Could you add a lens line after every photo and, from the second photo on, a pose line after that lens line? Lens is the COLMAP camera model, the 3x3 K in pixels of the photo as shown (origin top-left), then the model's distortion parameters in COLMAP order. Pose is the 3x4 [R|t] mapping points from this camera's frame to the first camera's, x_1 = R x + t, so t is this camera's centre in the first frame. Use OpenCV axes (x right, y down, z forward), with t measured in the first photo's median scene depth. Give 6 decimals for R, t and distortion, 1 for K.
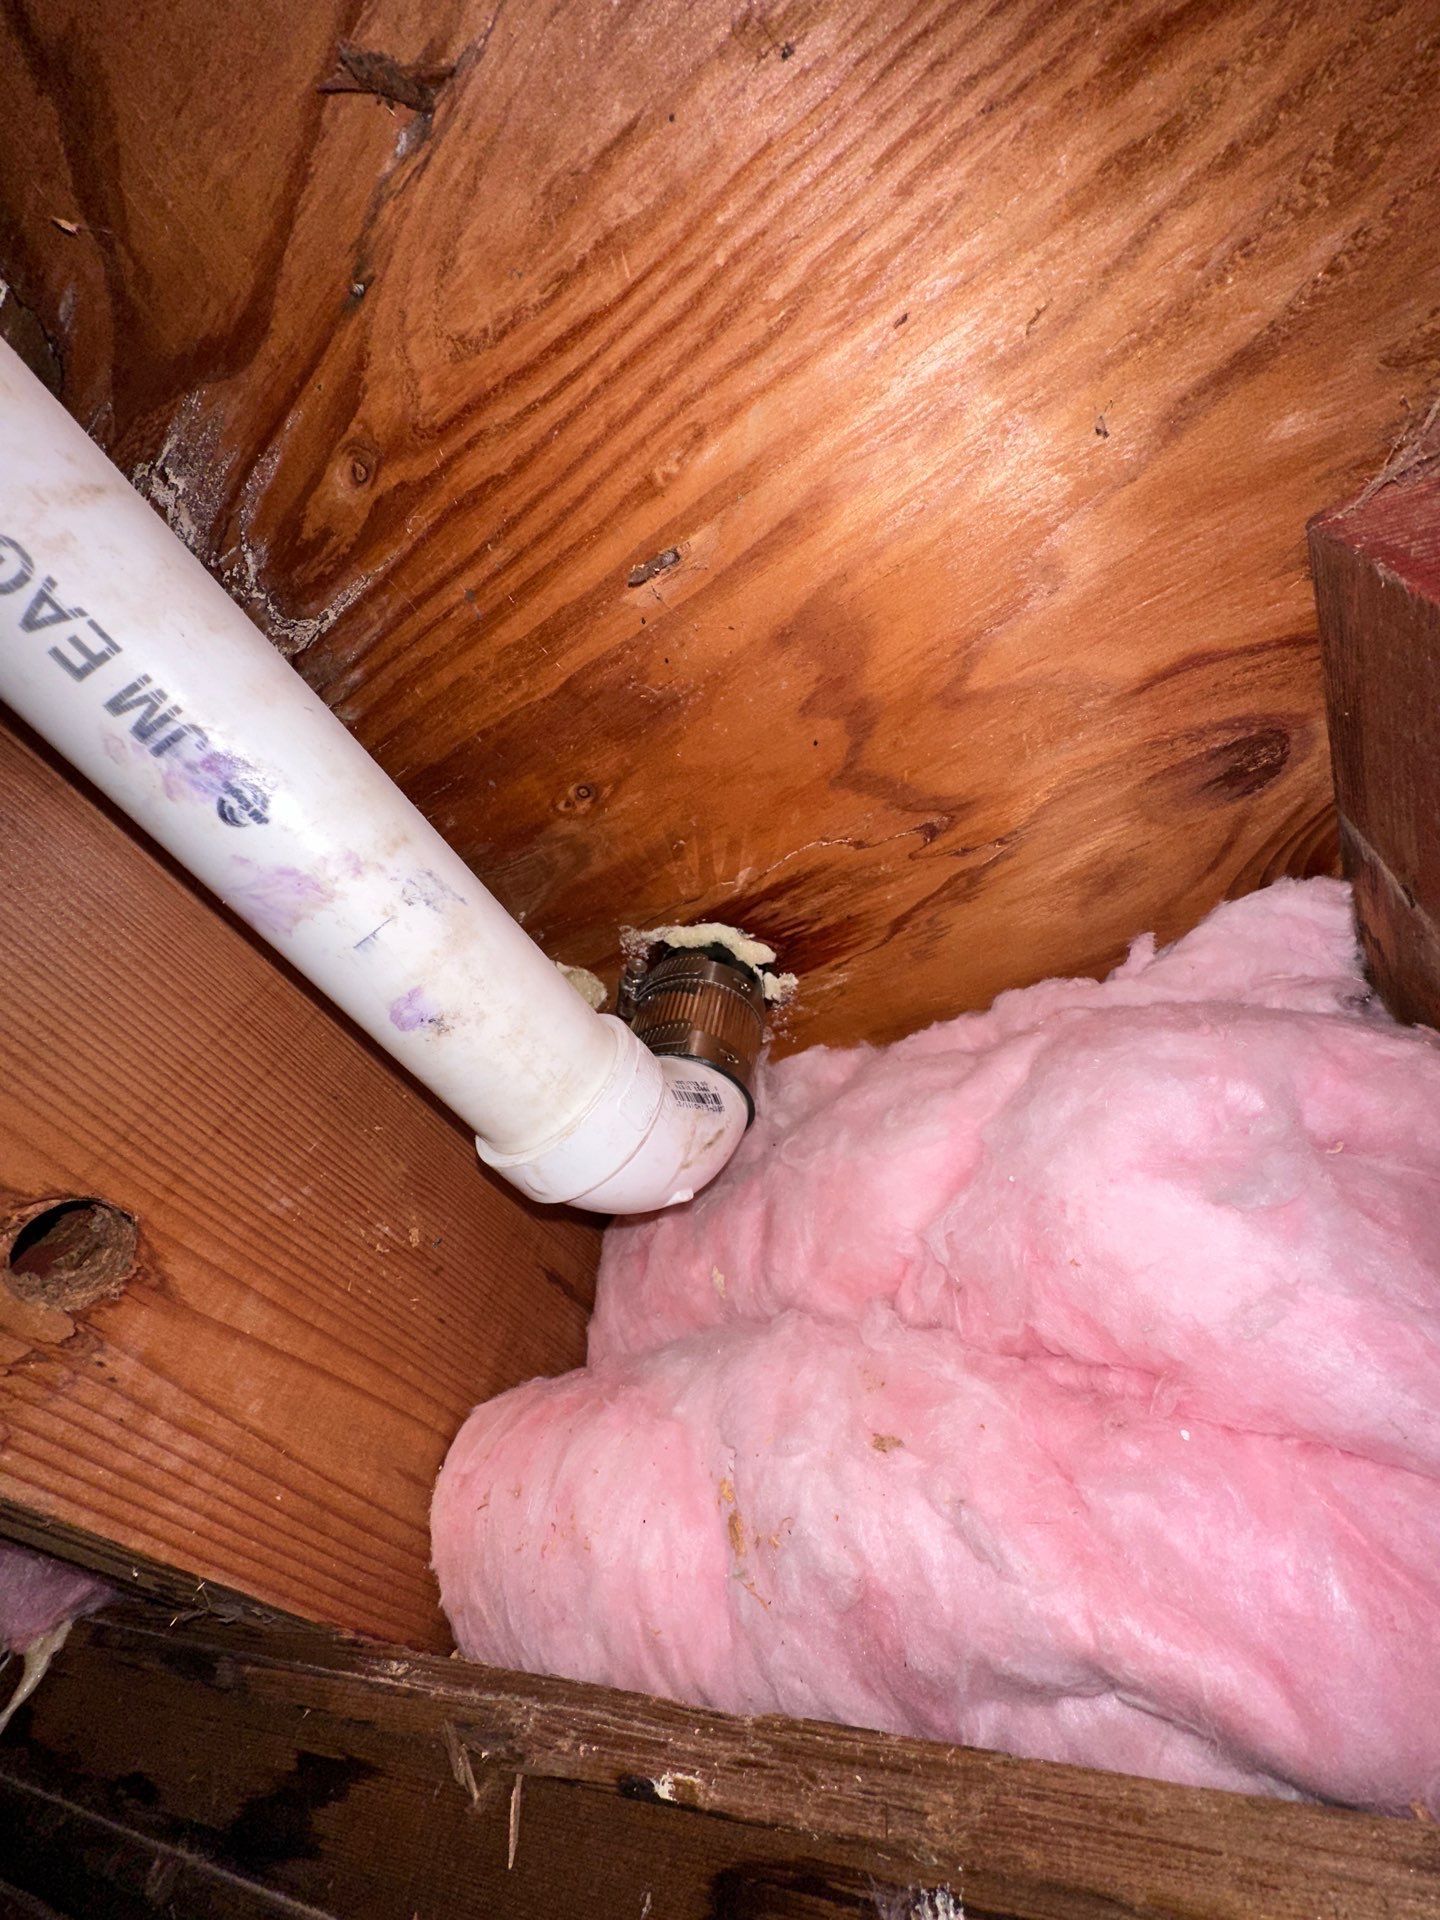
lens RADIAL K [[766.4, 0, 718.1], [0, 766.4, 961.4], [0, 0, 1]] dist [-0.002823, -0.000188]
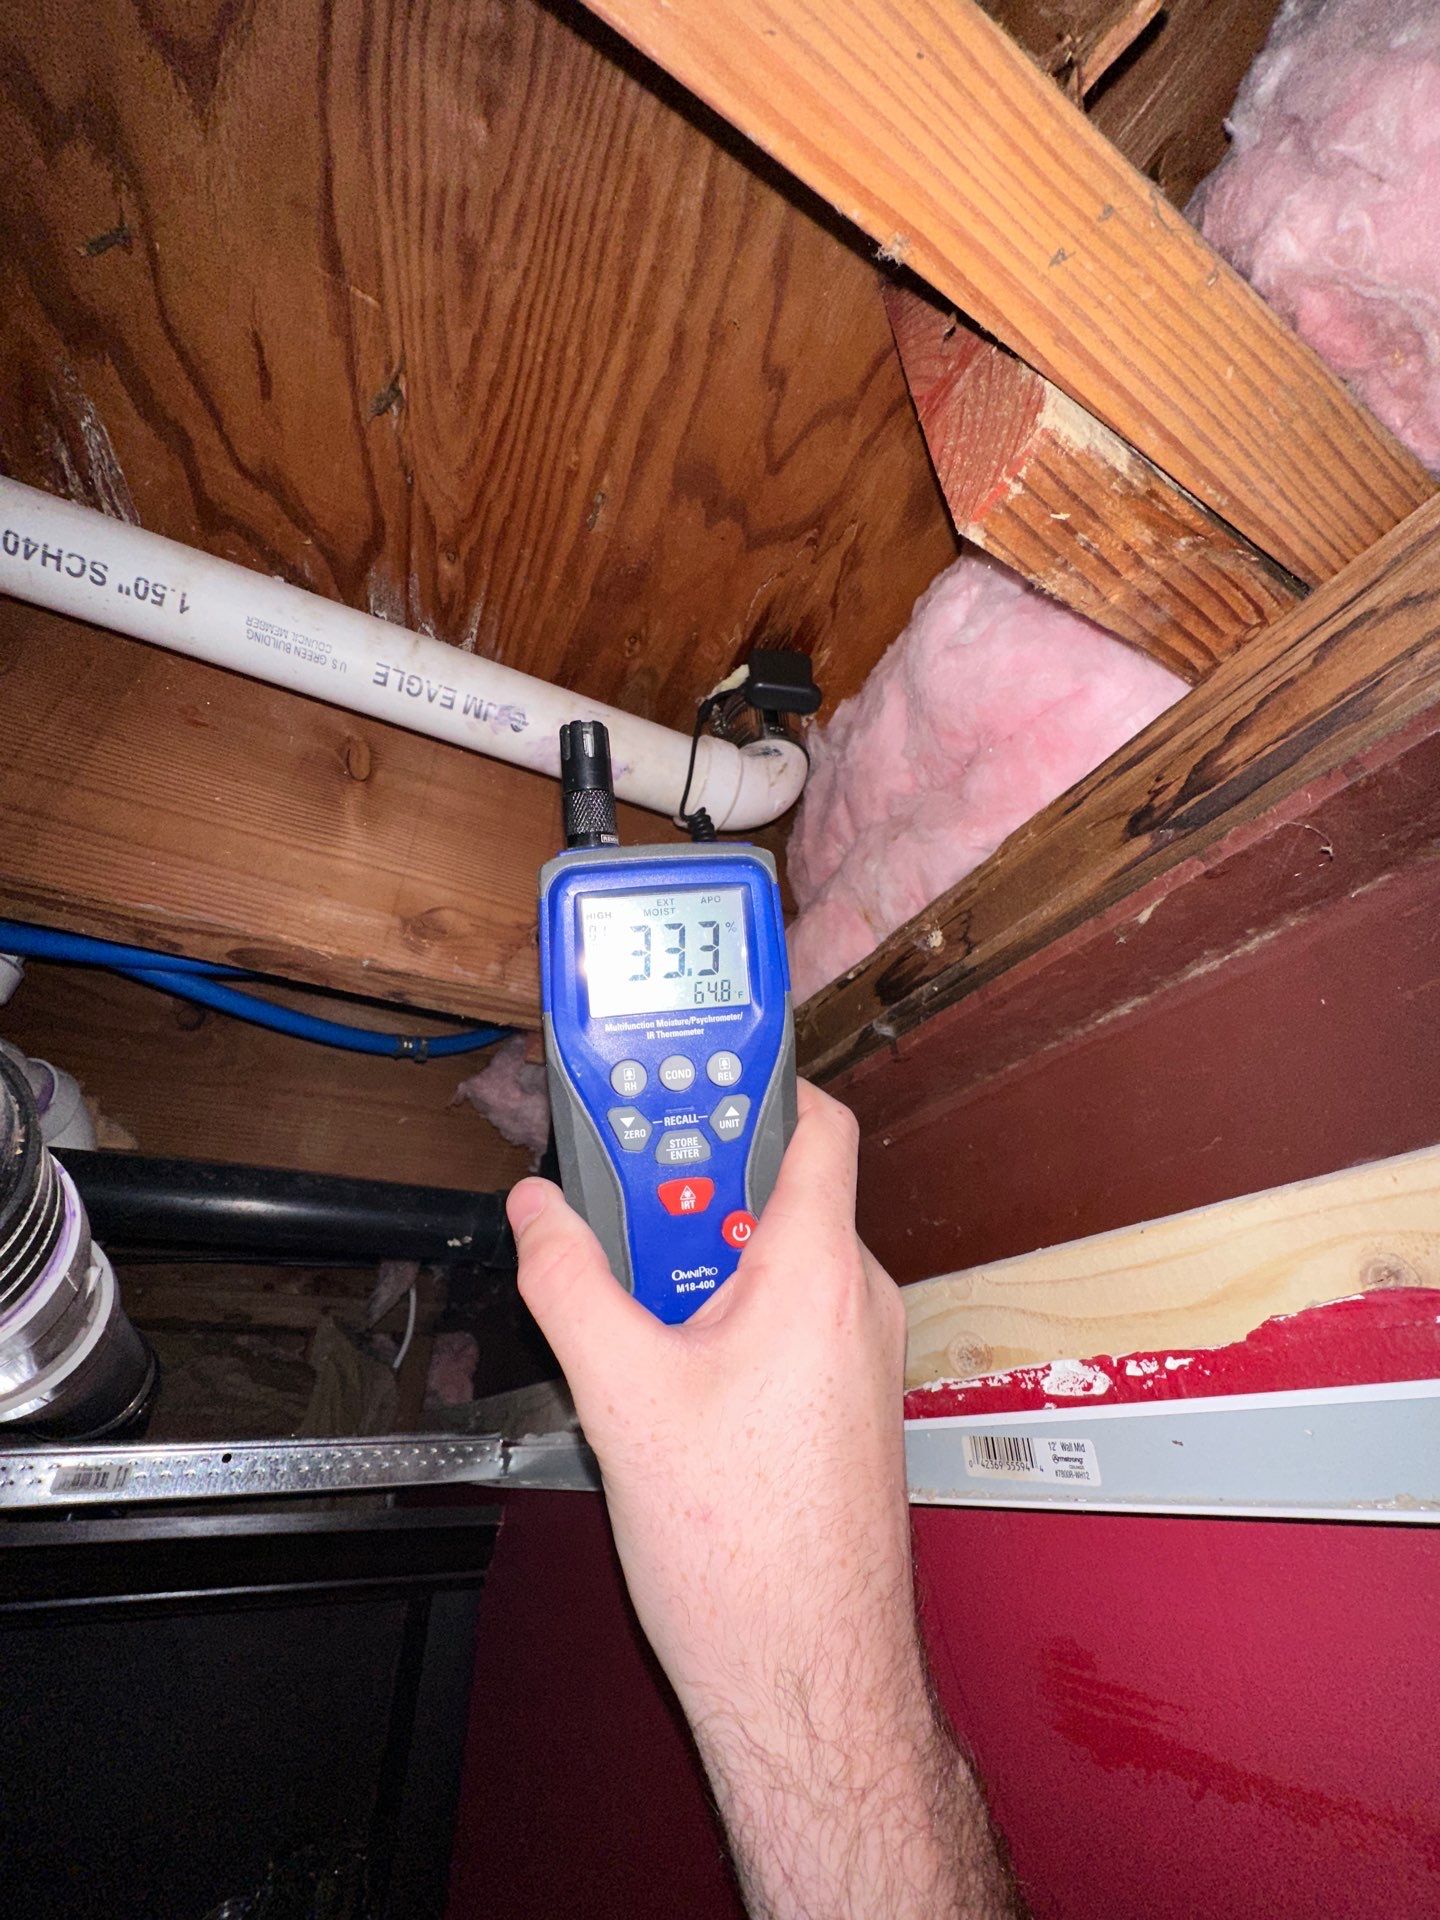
lens RADIAL K [[766.4, 0, 718.1], [0, 766.4, 961.4], [0, 0, 1]] dist [-0.002823, -0.000188]
pose [[0.841028, -0.443799, -0.309378, 0.239143], [0.507194, 0.845791, 0.165503, 0.245017], [0.188219, -0.296107, 0.936426, -0.957158]]
